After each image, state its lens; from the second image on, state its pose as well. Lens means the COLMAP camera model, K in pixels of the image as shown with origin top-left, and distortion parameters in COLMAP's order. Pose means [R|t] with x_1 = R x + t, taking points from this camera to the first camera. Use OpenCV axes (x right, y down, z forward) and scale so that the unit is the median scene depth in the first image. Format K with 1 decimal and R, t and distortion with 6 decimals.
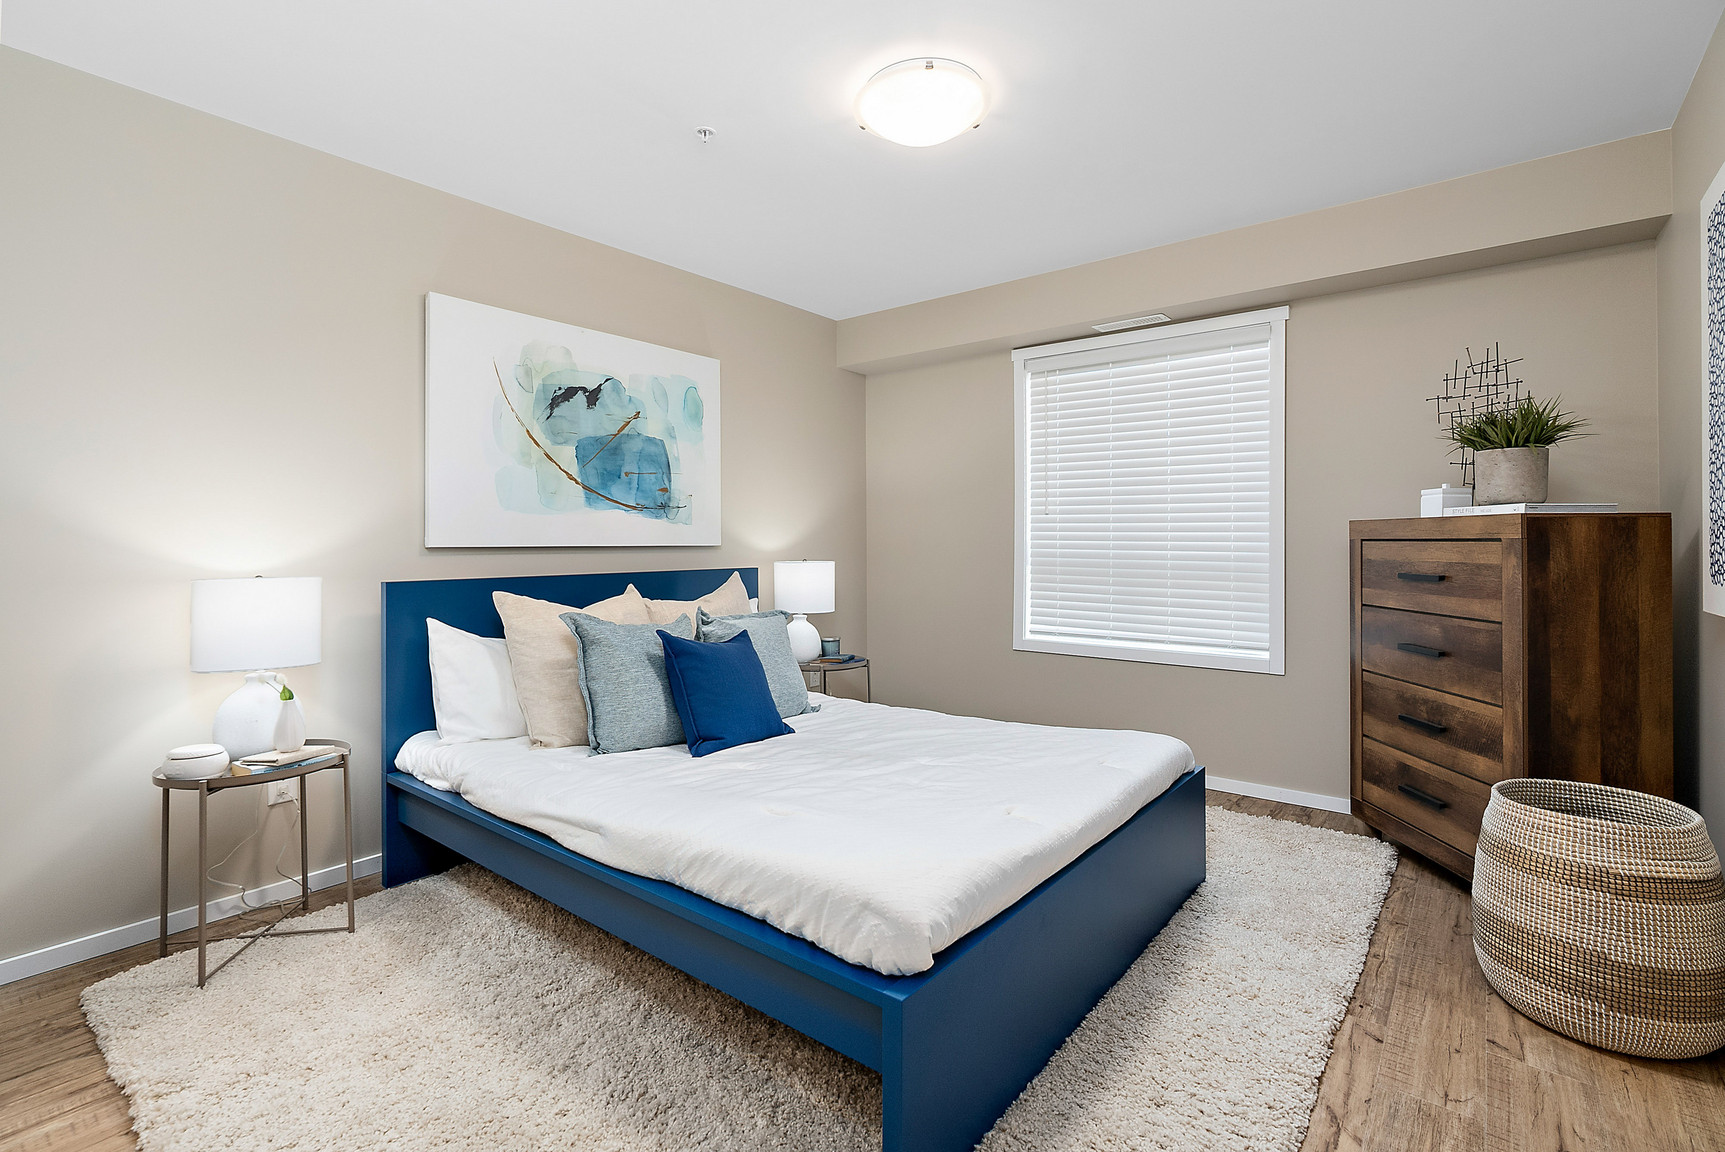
lens RADIAL K [[789.9, 0, 862.7], [0, 789.9, 558.6], [0, 0, 1]] dist [-0.001345, -0.000033]
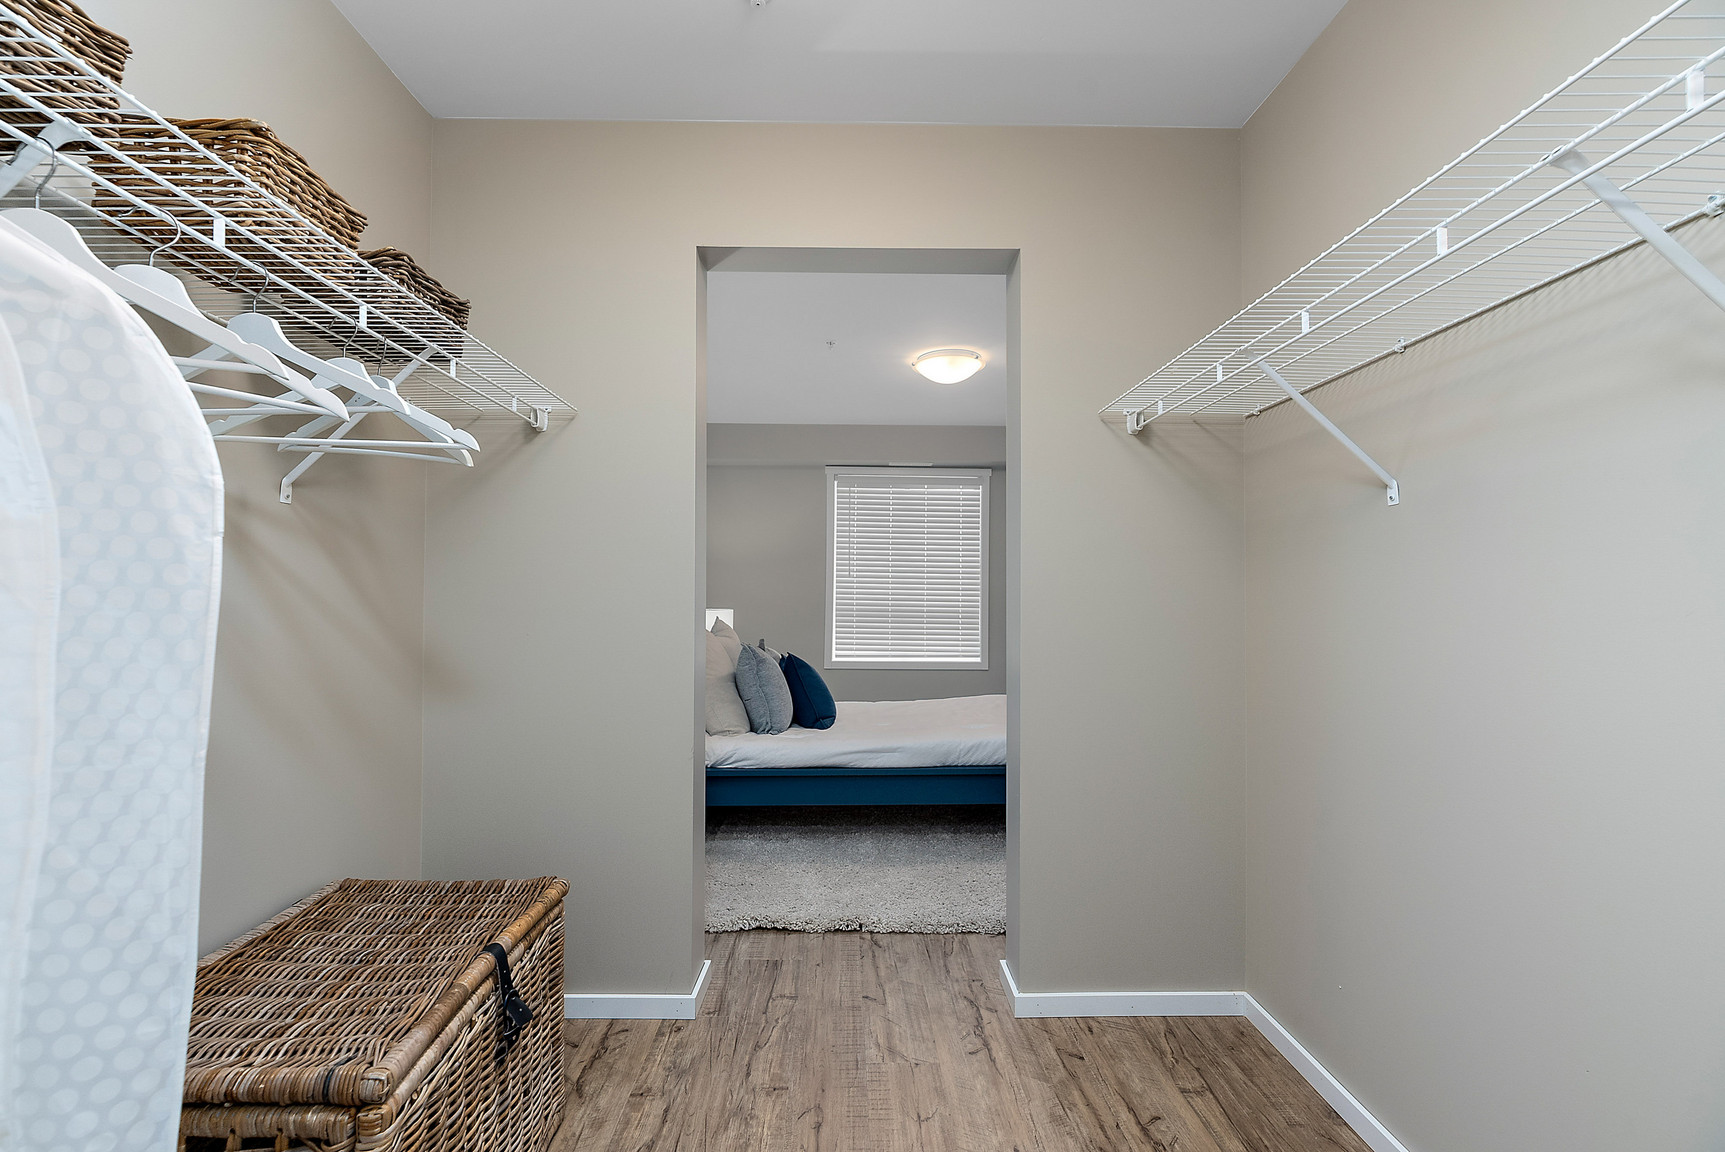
lens RADIAL K [[789.9, 0, 862.9], [0, 789.9, 575.4], [0, 0, 1]] dist [-0.001345, -0.000033]
pose [[0.773336, 0.017790, 0.633747, -0.731664], [0.007225, 0.999294, -0.036867, -0.003334], [-0.633955, 0.033090, 0.772662, -0.193942]]
